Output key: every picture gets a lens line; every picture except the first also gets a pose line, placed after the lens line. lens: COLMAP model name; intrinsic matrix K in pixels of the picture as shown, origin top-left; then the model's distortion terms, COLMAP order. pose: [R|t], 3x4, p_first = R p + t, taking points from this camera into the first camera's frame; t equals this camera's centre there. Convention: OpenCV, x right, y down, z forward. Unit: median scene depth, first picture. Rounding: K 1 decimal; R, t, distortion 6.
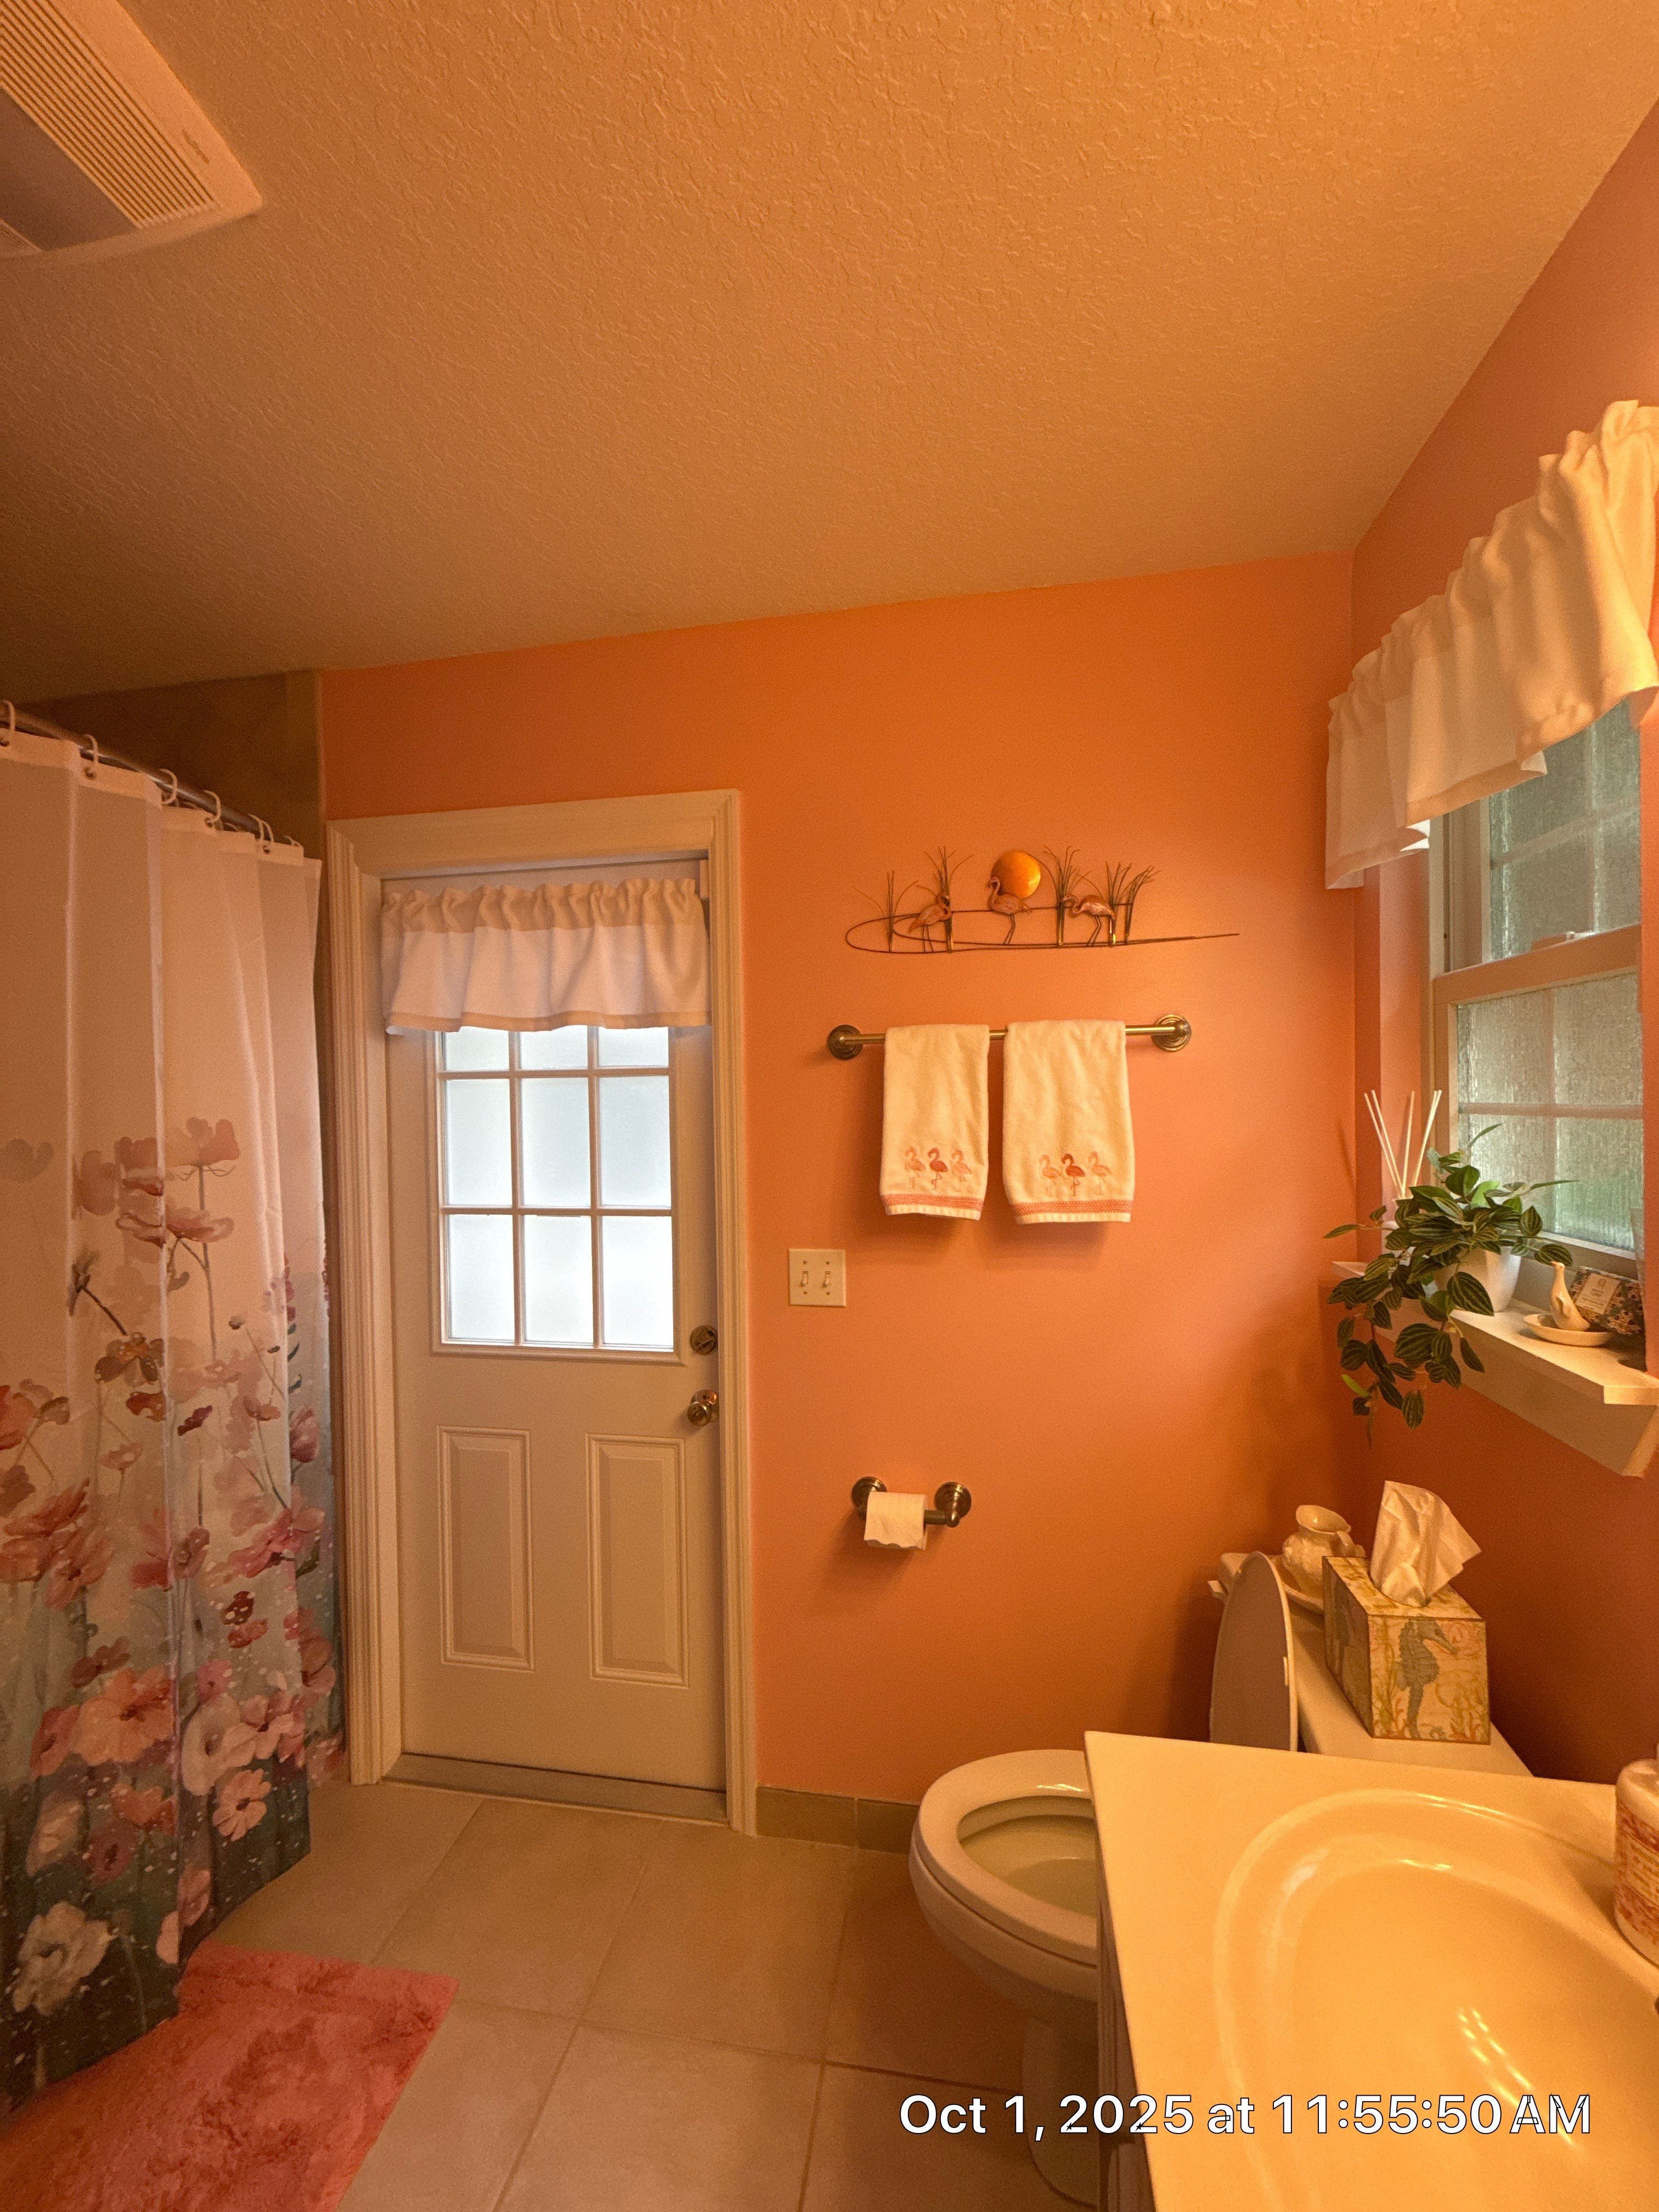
lens RADIAL K [[880.7, 0, 824.2], [0, 880.7, 1102.5], [0, 0, 1]] dist [-0.000956, -0.000106]
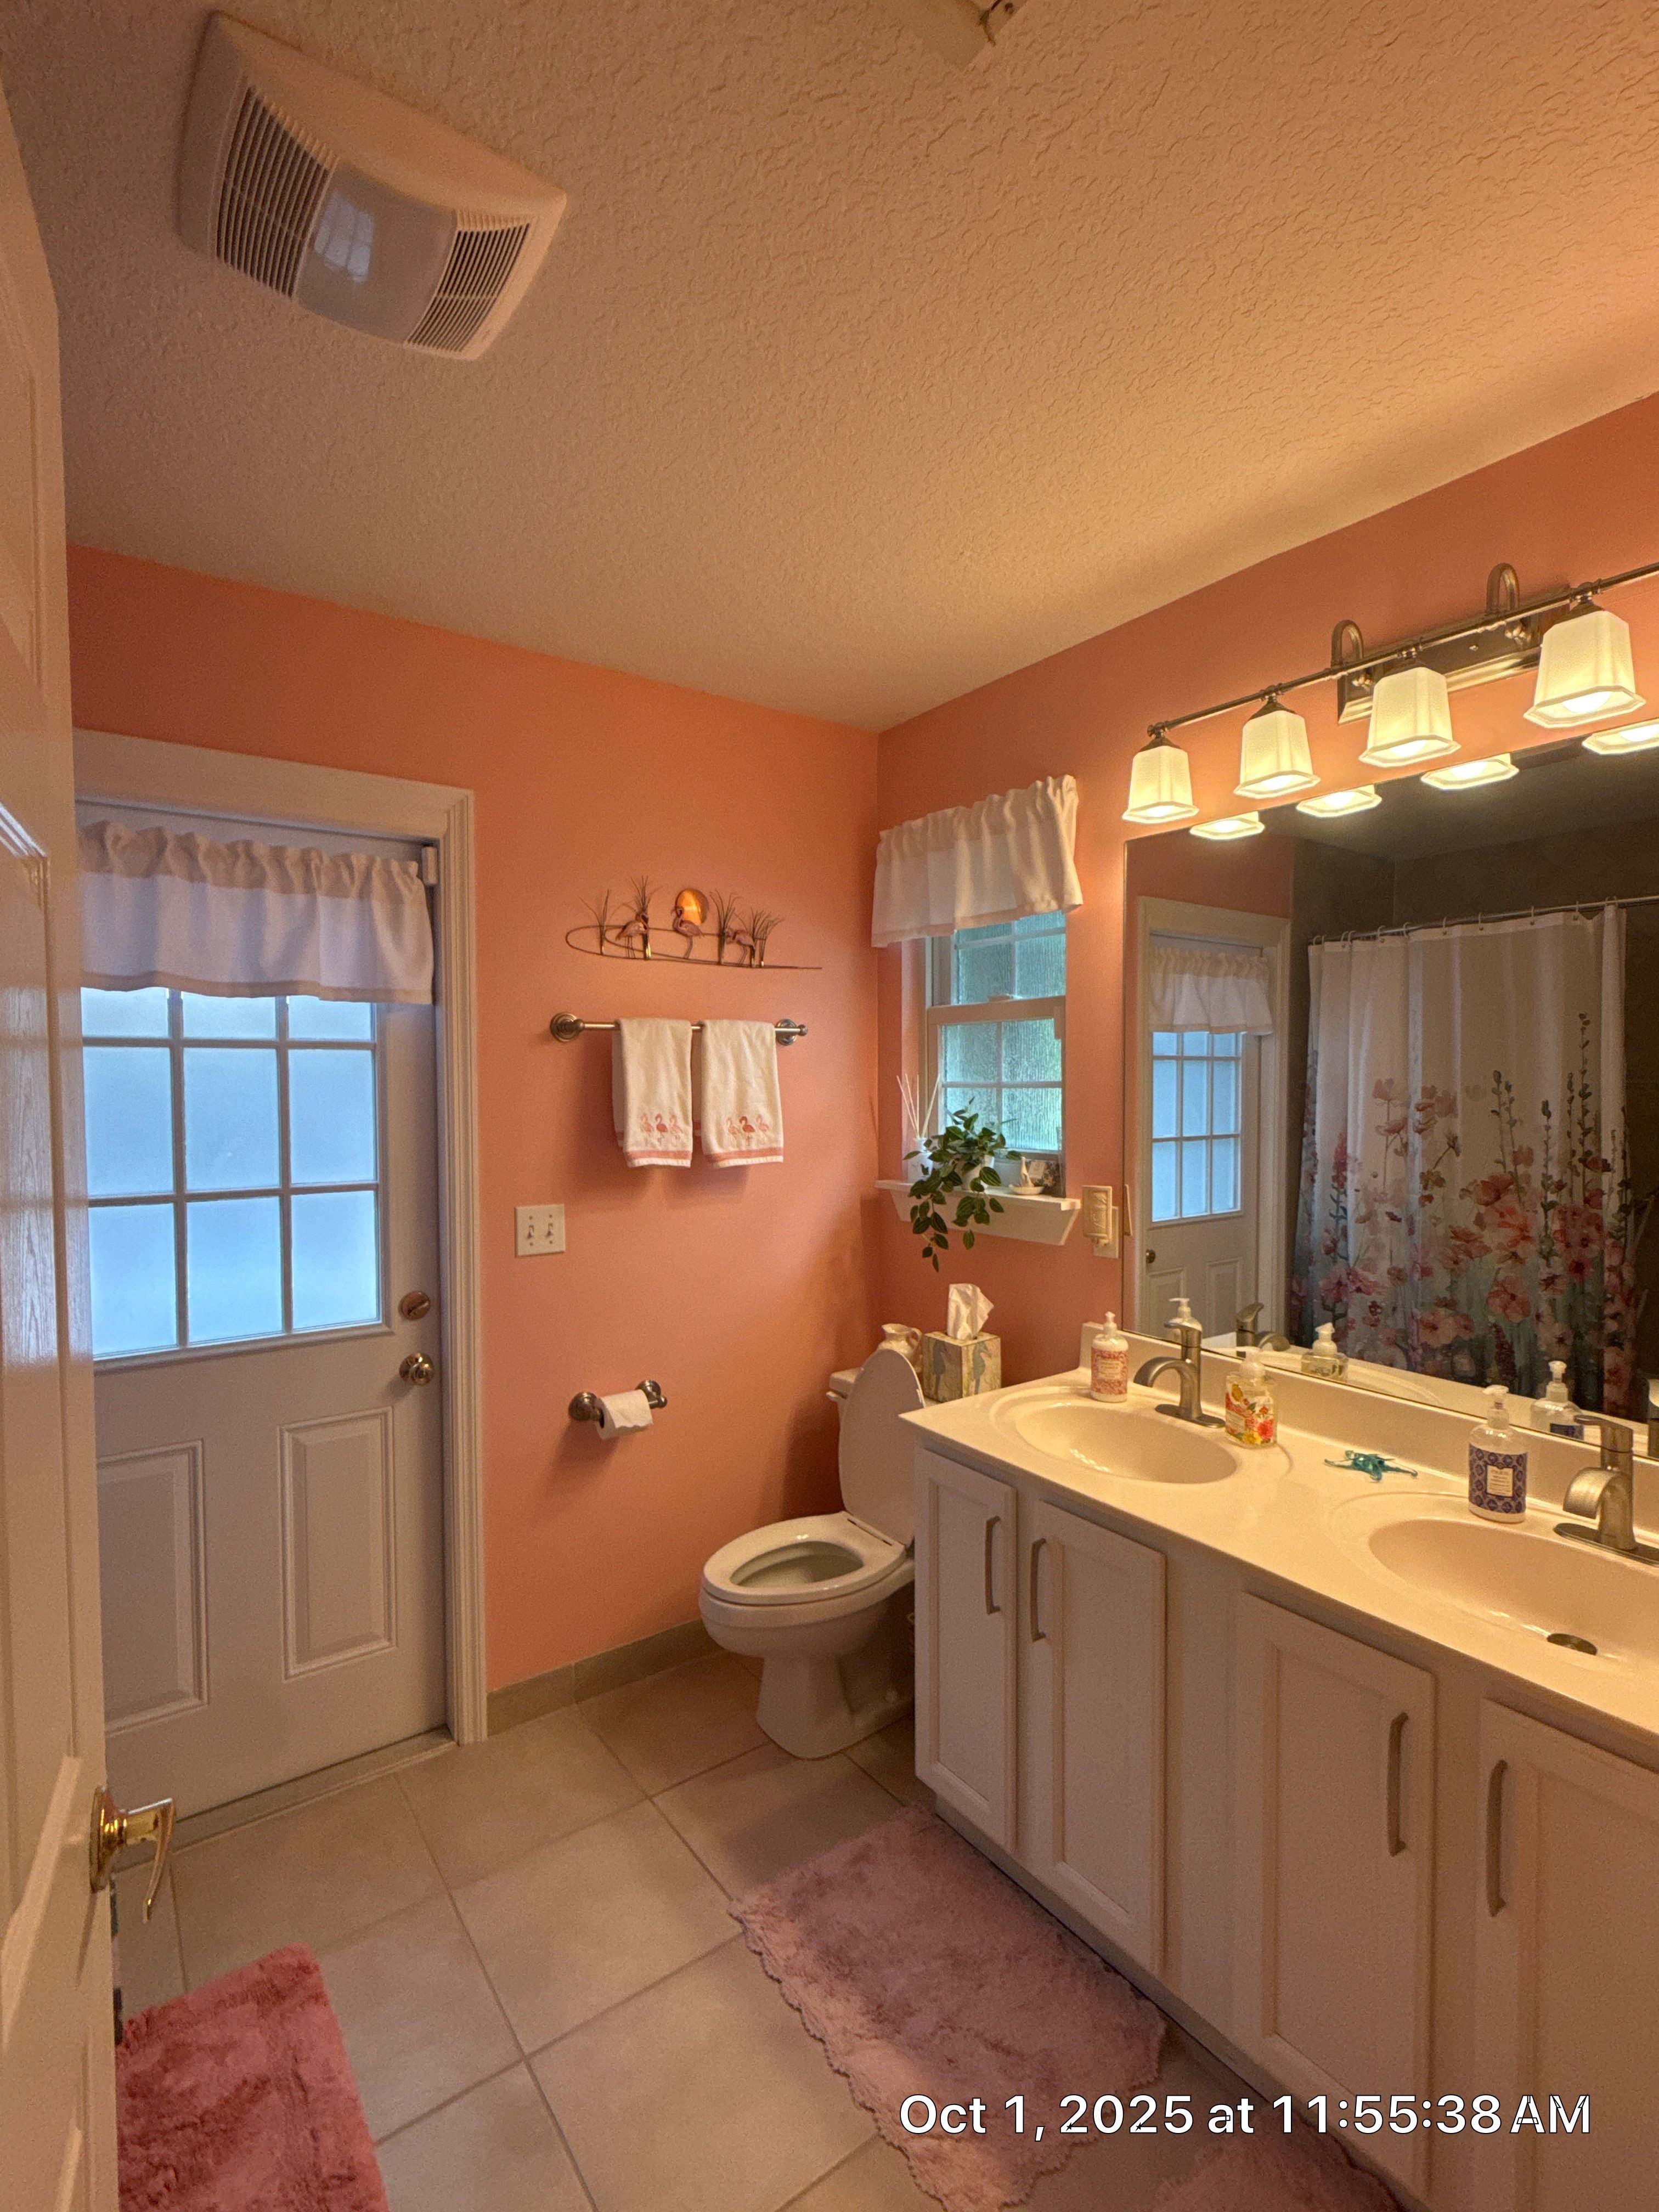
lens RADIAL K [[1028.0, 0, 830.7], [0, 1028.0, 1101.9], [0, 0, 1]] dist [-0.006661, -0.001206]
pose [[0.695102, -0.002178, 0.718908, -0.770373], [-0.001544, 0.999989, 0.004523, 0.026430], [-0.718909, -0.004254, 0.695091, -0.225109]]
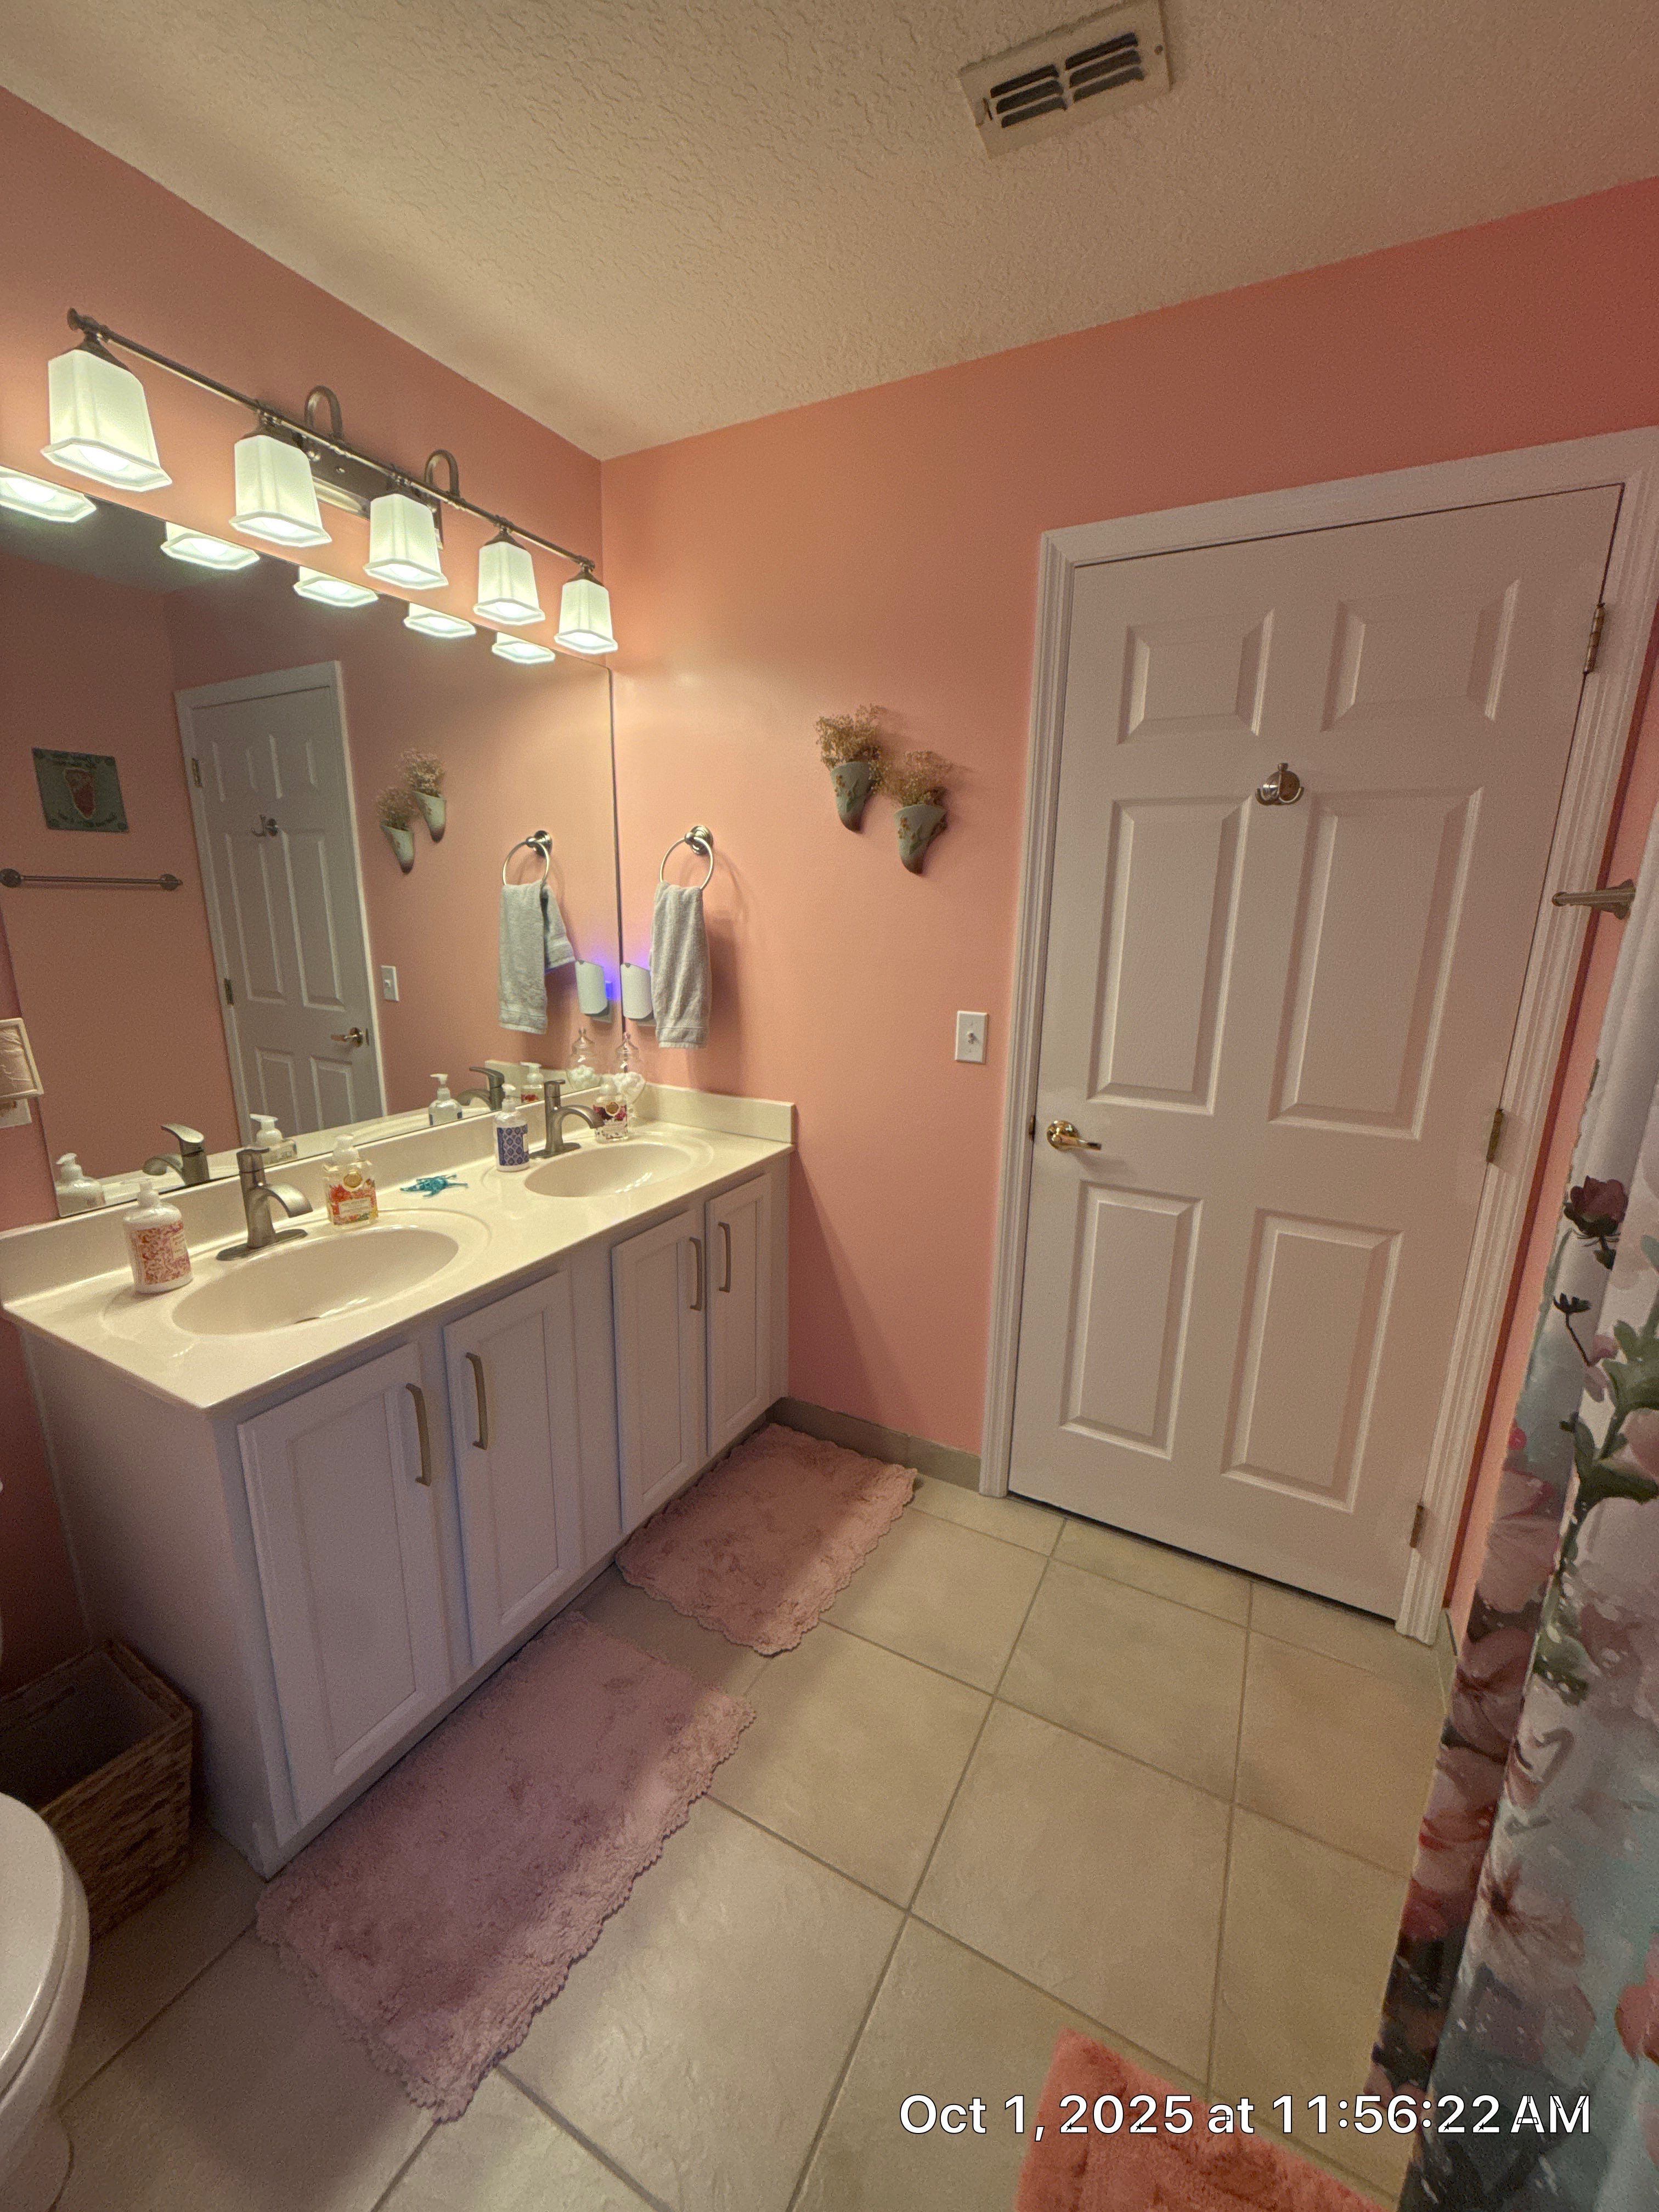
lens RADIAL K [[880.7, 0, 831.8], [0, 880.7, 1107.9], [0, 0, 1]] dist [-0.000956, -0.000106]
pose [[-0.949160, -0.080967, 0.304203, -0.457172], [-0.006716, 0.971345, 0.237579, 0.031745], [-0.314722, 0.223458, -0.922506, 0.976394]]
